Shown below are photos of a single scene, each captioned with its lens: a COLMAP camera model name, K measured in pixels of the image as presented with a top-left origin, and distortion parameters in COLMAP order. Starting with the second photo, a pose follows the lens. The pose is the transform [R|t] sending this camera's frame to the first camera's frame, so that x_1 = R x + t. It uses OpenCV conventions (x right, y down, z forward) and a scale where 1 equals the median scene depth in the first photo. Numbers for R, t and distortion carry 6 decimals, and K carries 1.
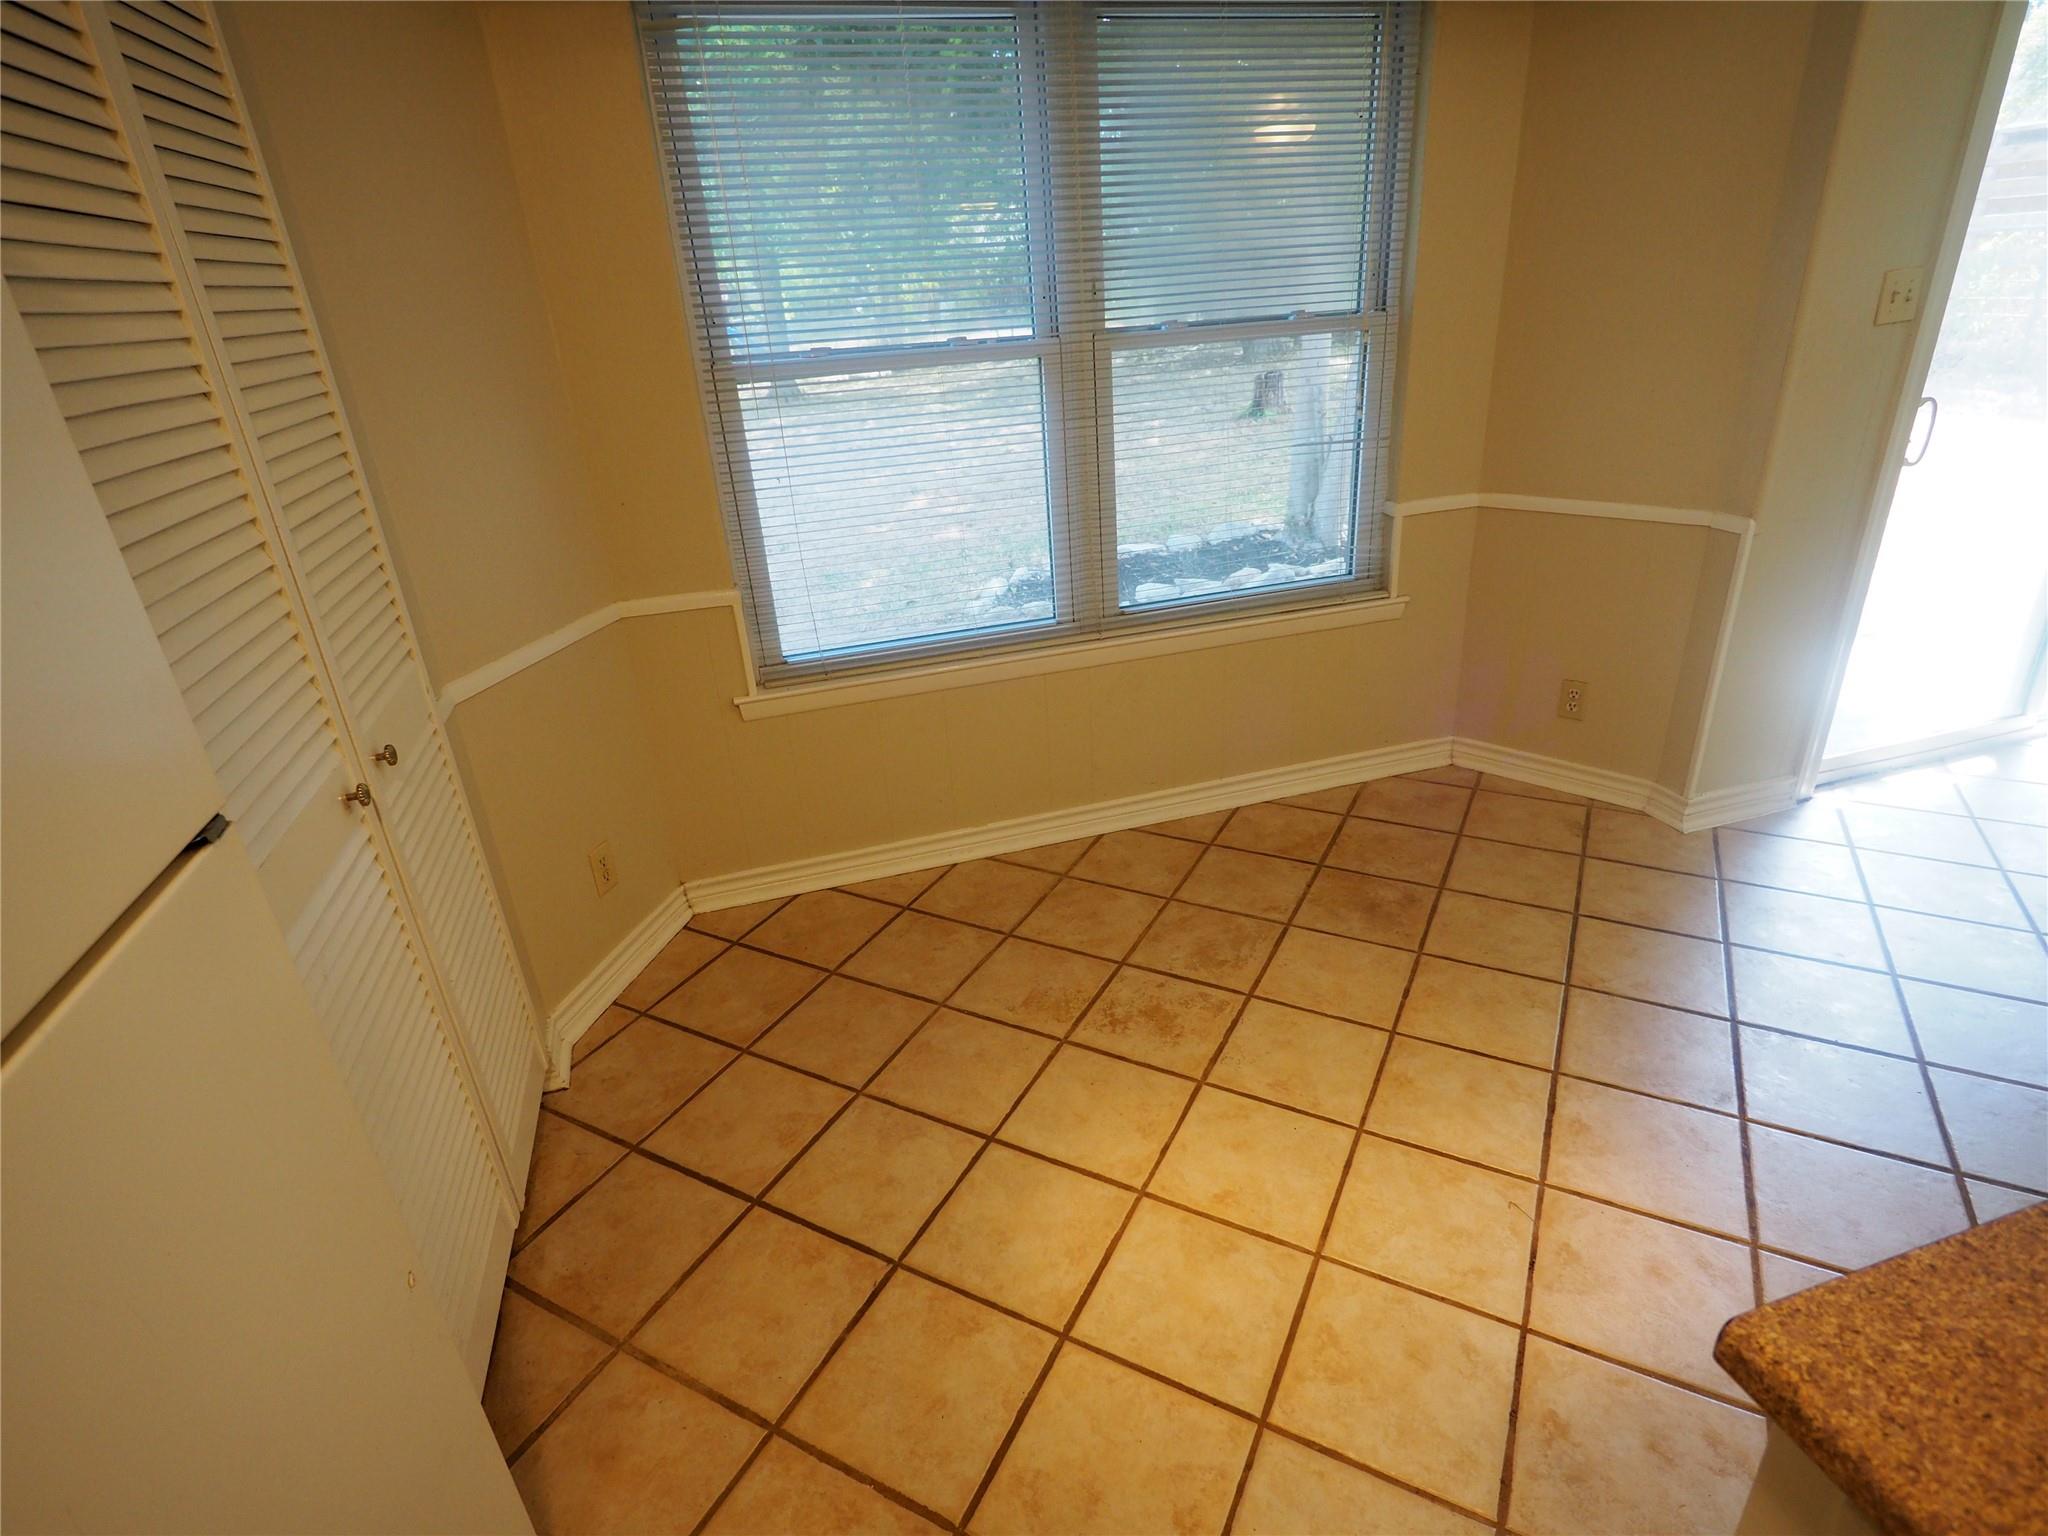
lens RADIAL K [[1050.6, 0, 1034.2], [0, 1050.6, 761.9], [0, 0, 1]] dist [0.001208, 0.000041]
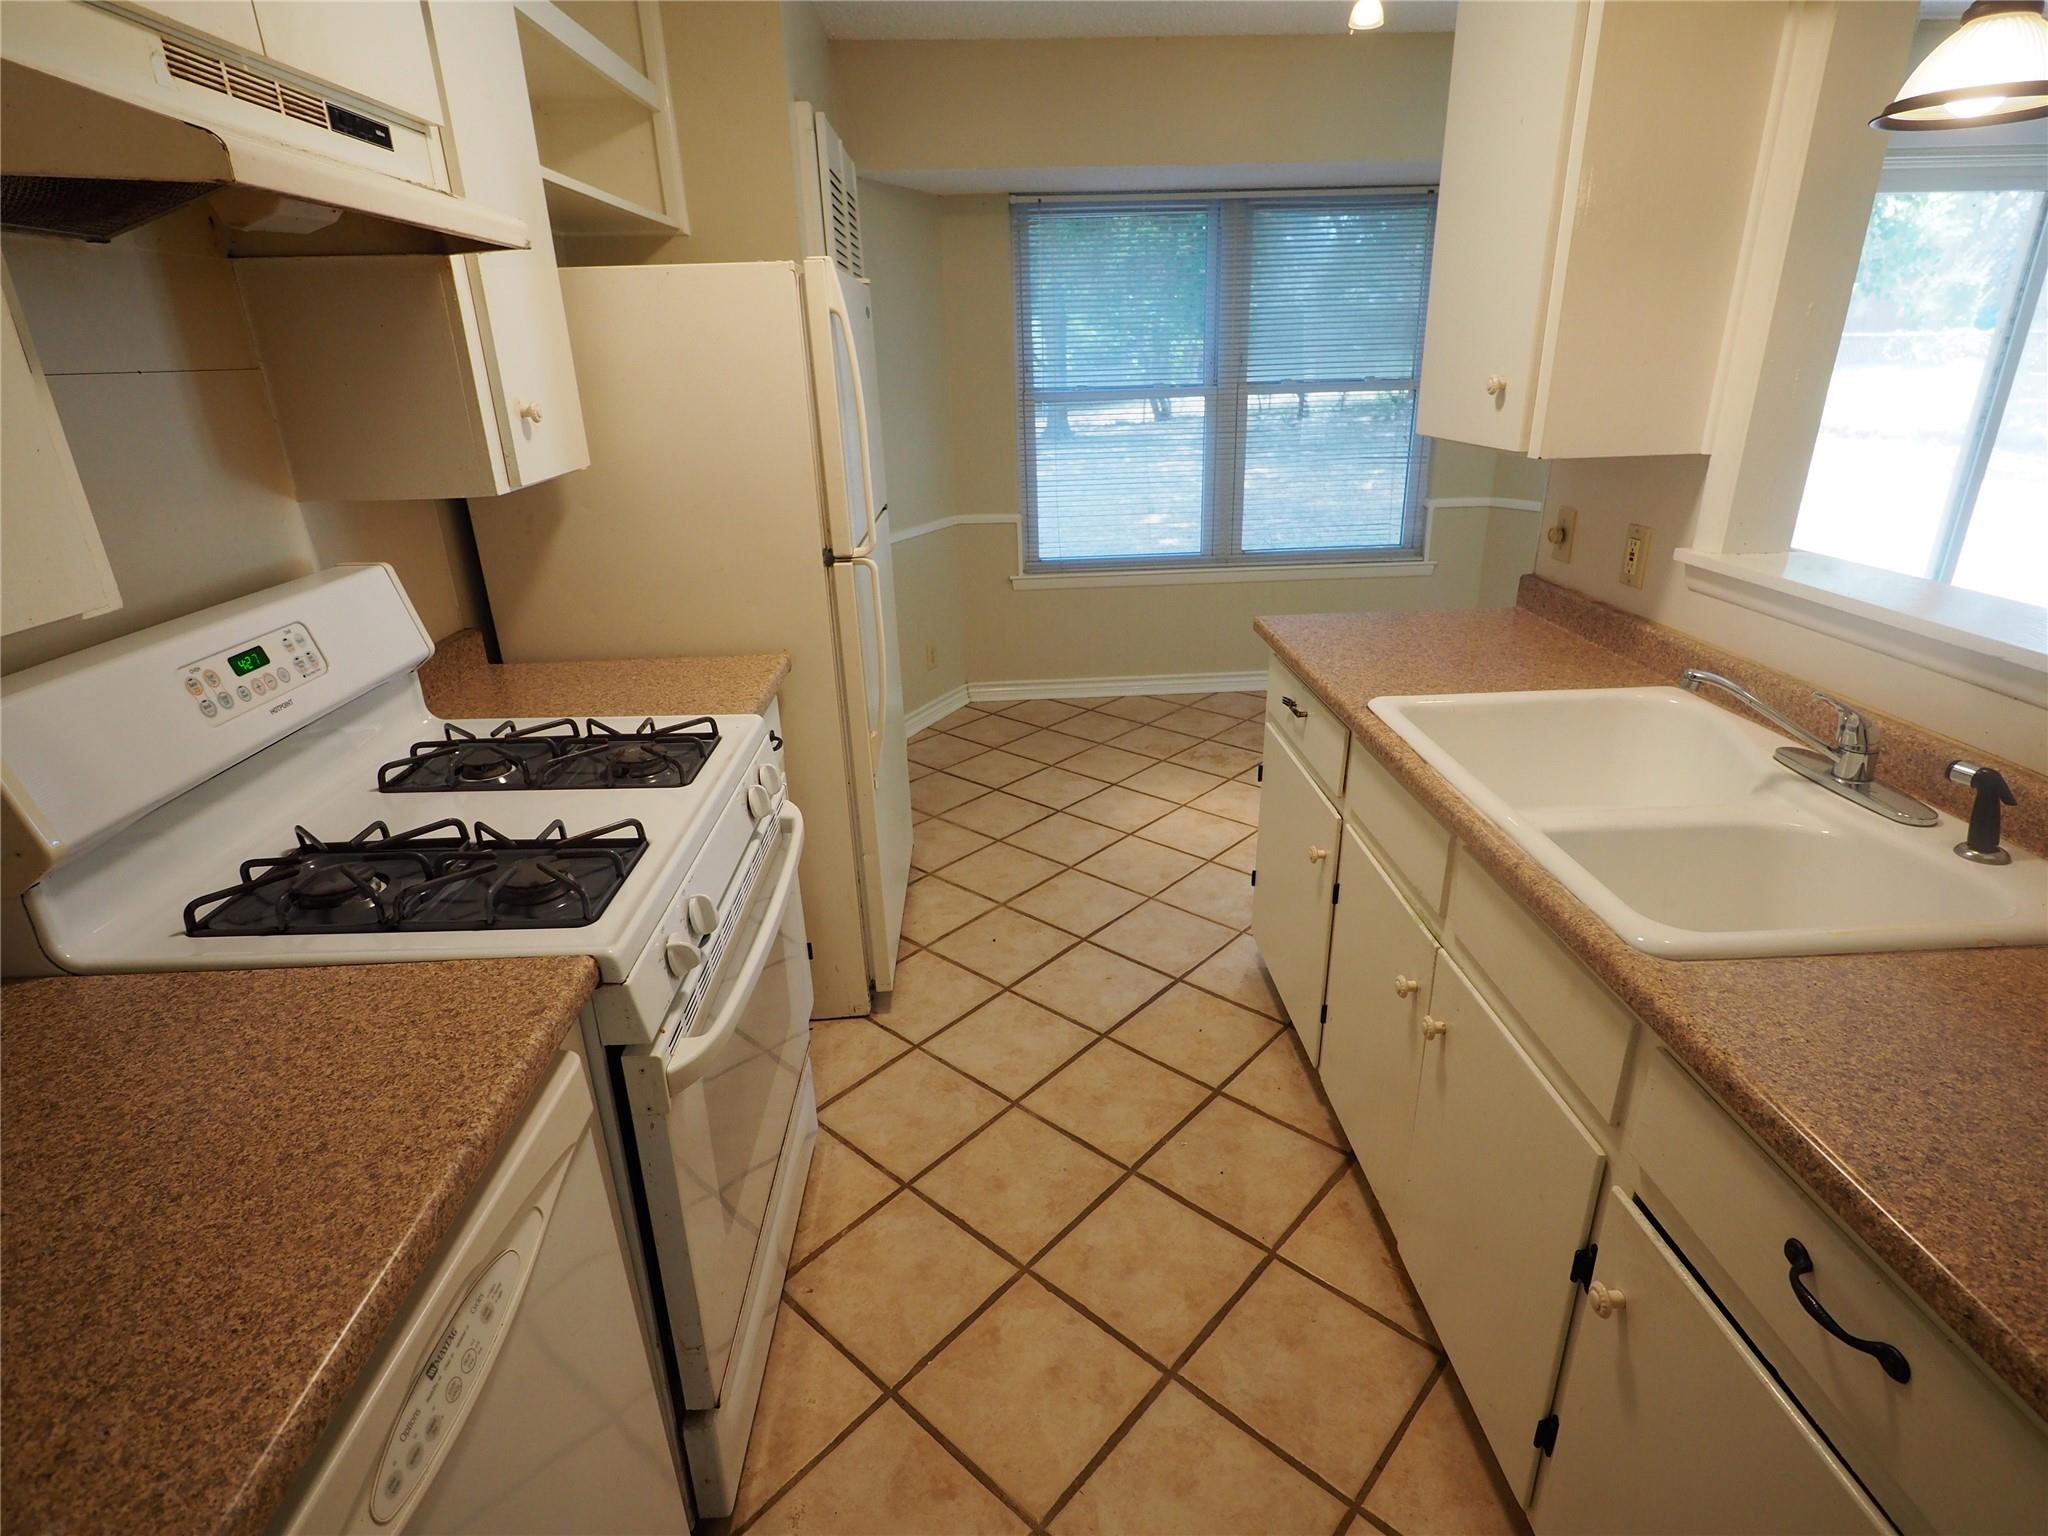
lens RADIAL K [[1050.6, 0, 1034.2], [0, 1050.6, 761.9], [0, 0, 1]] dist [0.001208, 0.000041]
pose [[0.969558, 0.118223, -0.214432, 0.174497], [-0.127896, 0.991279, -0.031763, 0.303864], [0.208807, 0.058221, 0.976222, -0.717054]]
